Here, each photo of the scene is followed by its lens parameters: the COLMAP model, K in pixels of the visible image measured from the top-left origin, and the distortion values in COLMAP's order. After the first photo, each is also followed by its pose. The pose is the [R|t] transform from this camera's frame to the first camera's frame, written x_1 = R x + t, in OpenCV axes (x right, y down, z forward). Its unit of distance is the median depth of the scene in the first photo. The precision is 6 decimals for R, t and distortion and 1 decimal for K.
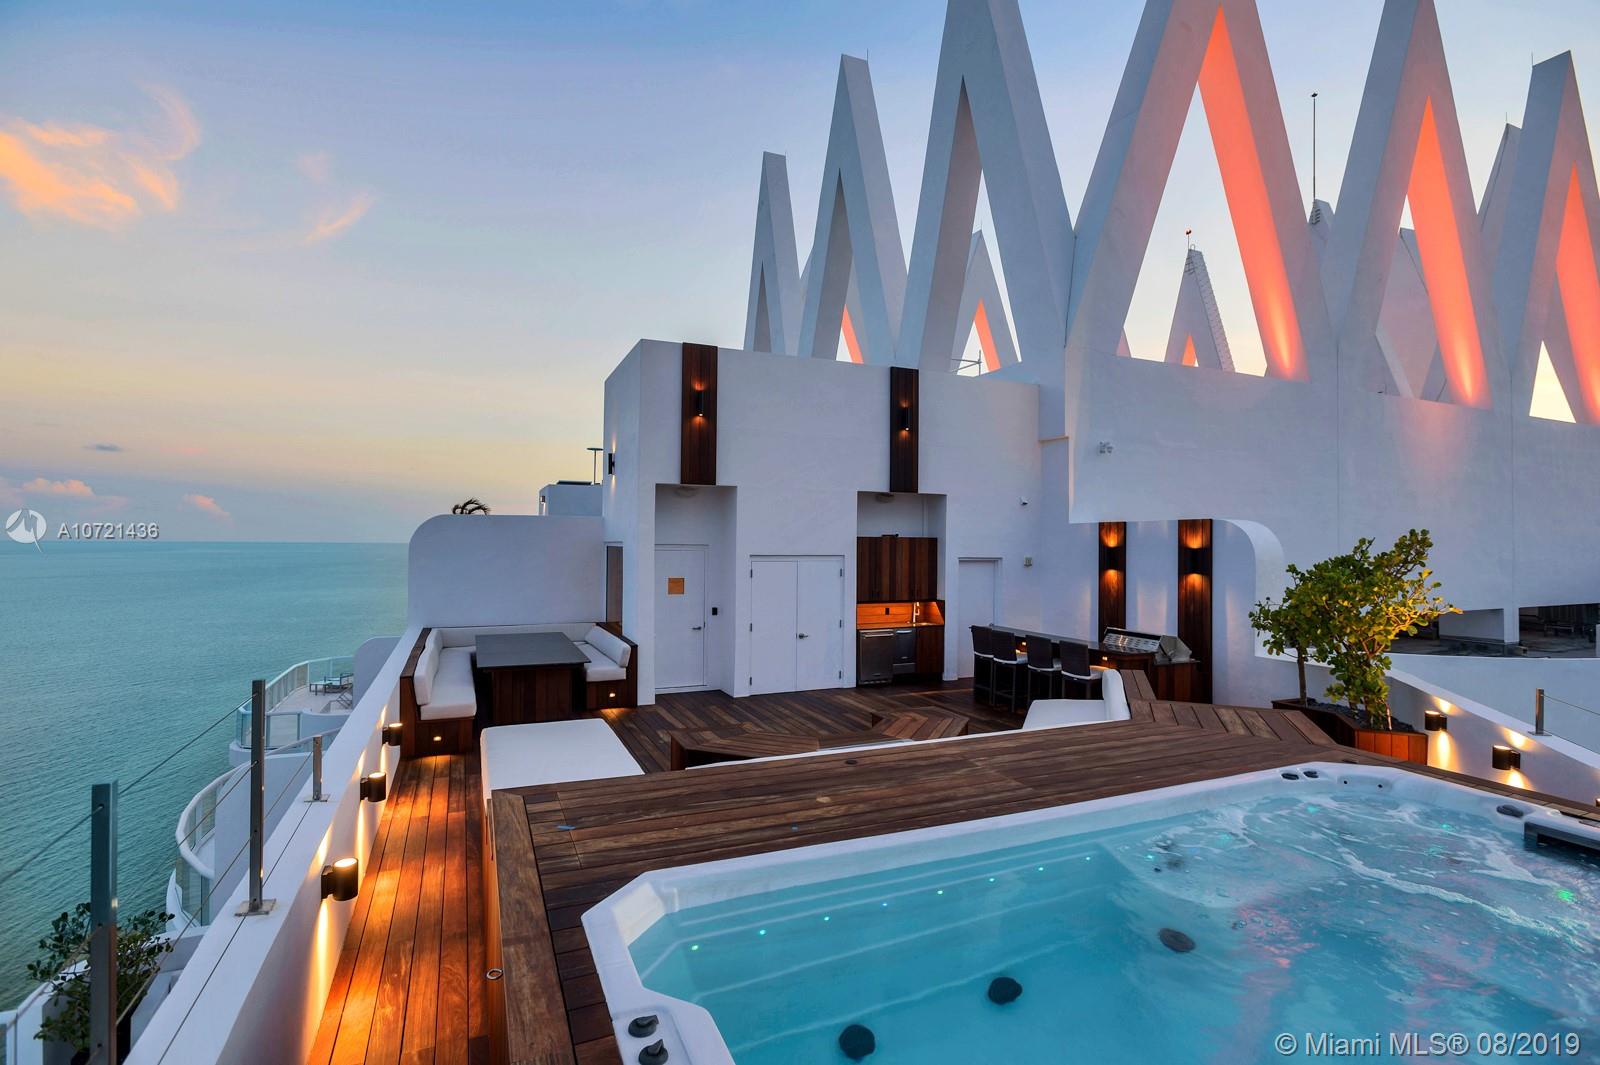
lens RADIAL K [[770.5, 0, 796.6], [0, 770.5, 529.2], [0, 0, 1]] dist [-0.011766, -0.000601]
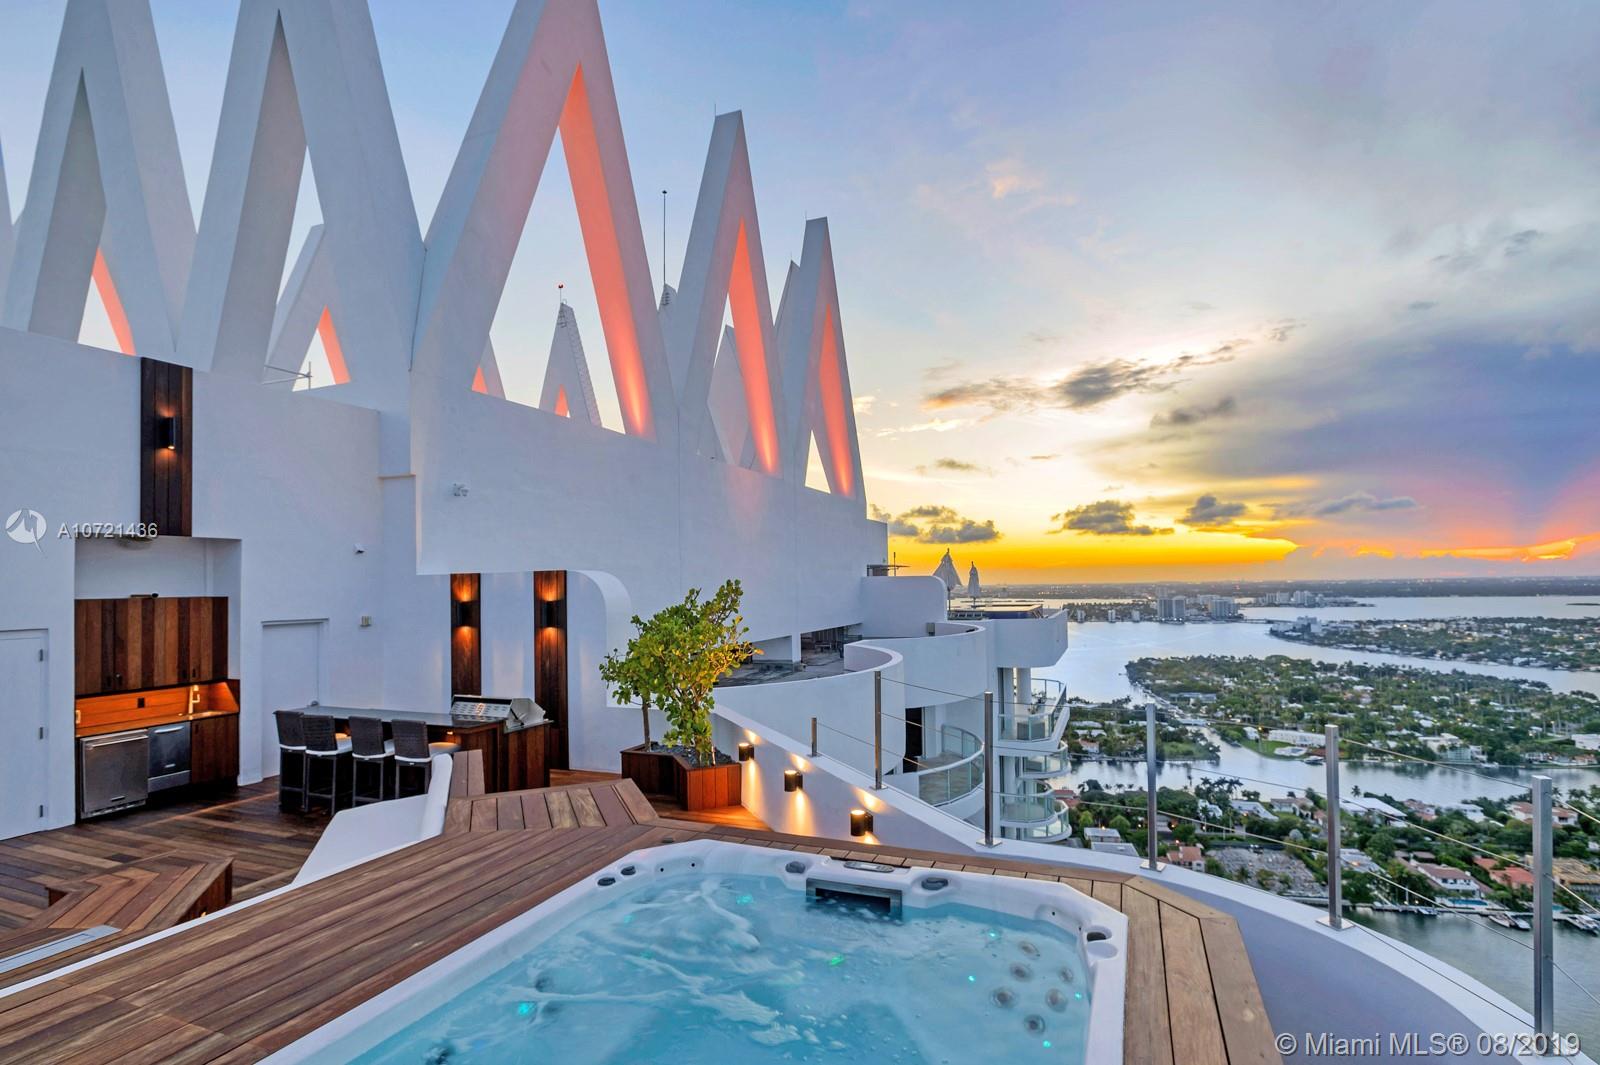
lens RADIAL K [[771.0, 0, 814.8], [0, 771.0, 546.0], [0, 0, 1]] dist [-0.009304, -0.000264]
pose [[0.712635, 0.012476, 0.701424, 0.086684], [0.011421, 0.999503, -0.029381, -0.012829], [-0.701442, 0.028949, 0.712139, 0.089356]]
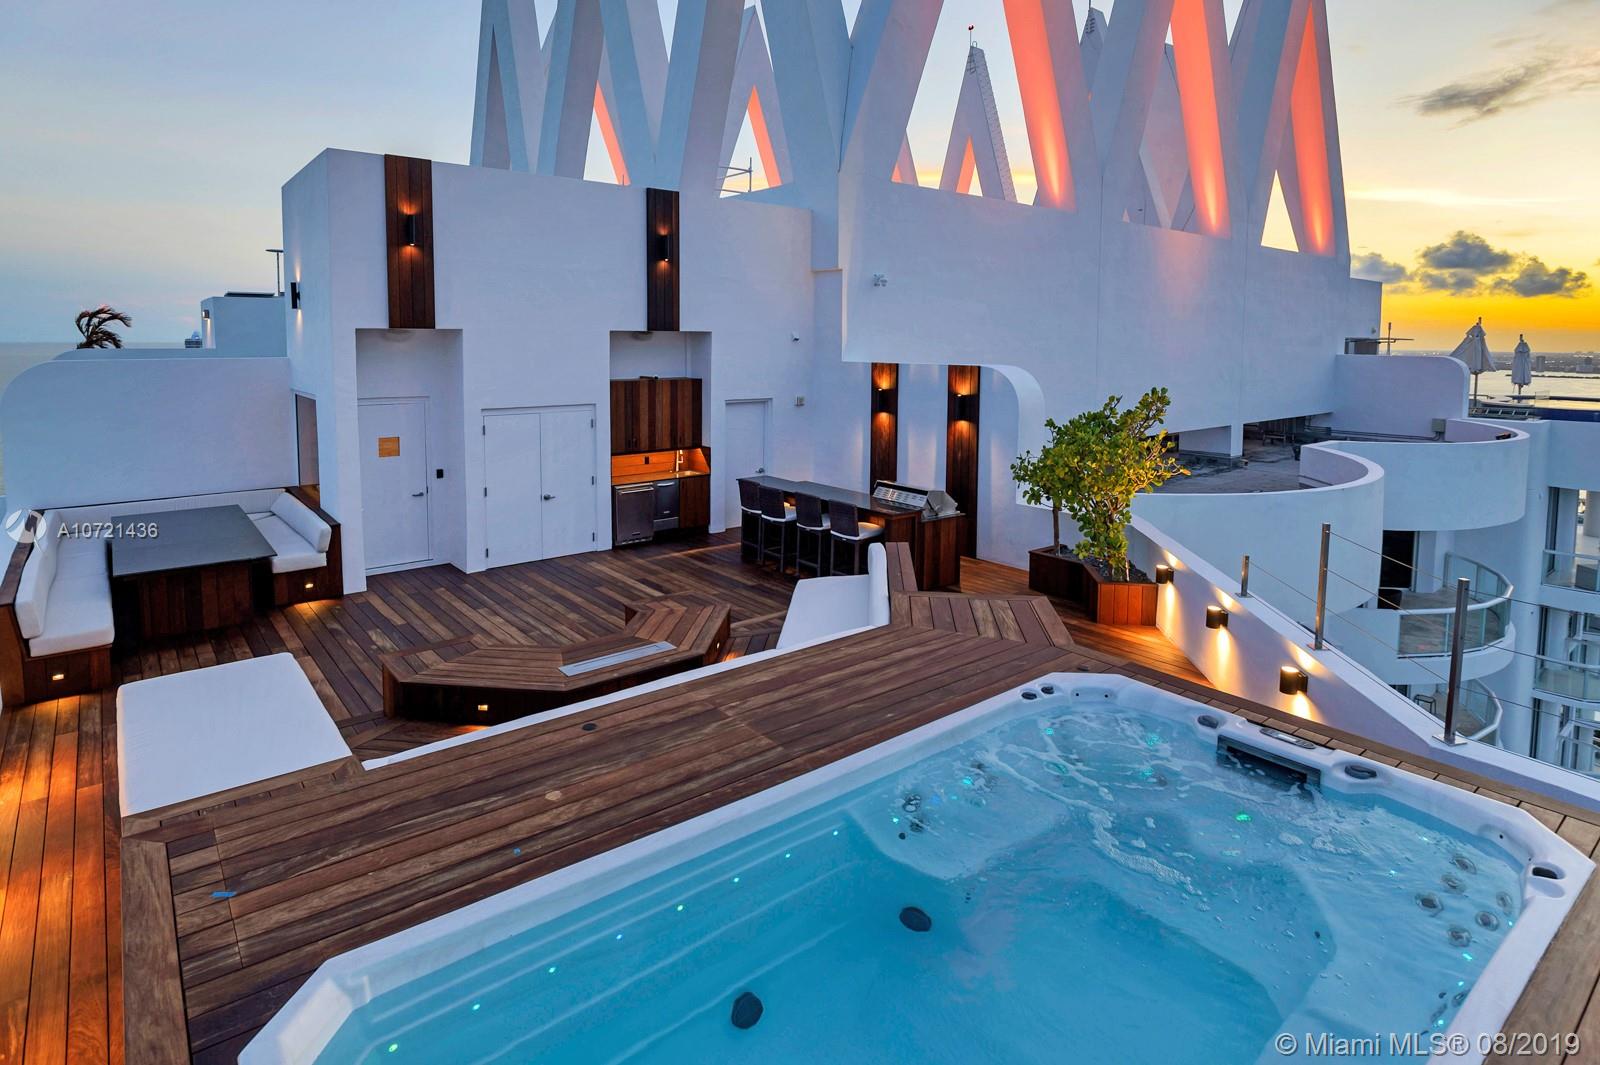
lens RADIAL K [[866.1, 0, 781.6], [0, 866.1, 398.8], [0, 0, 1]] dist [-0.015089, 0.005418]
pose [[0.966218, -0.020442, 0.256913, 0.016788], [-0.003455, 0.995733, 0.092222, -0.077756], [-0.257702, -0.089994, 0.962024, 0.005925]]
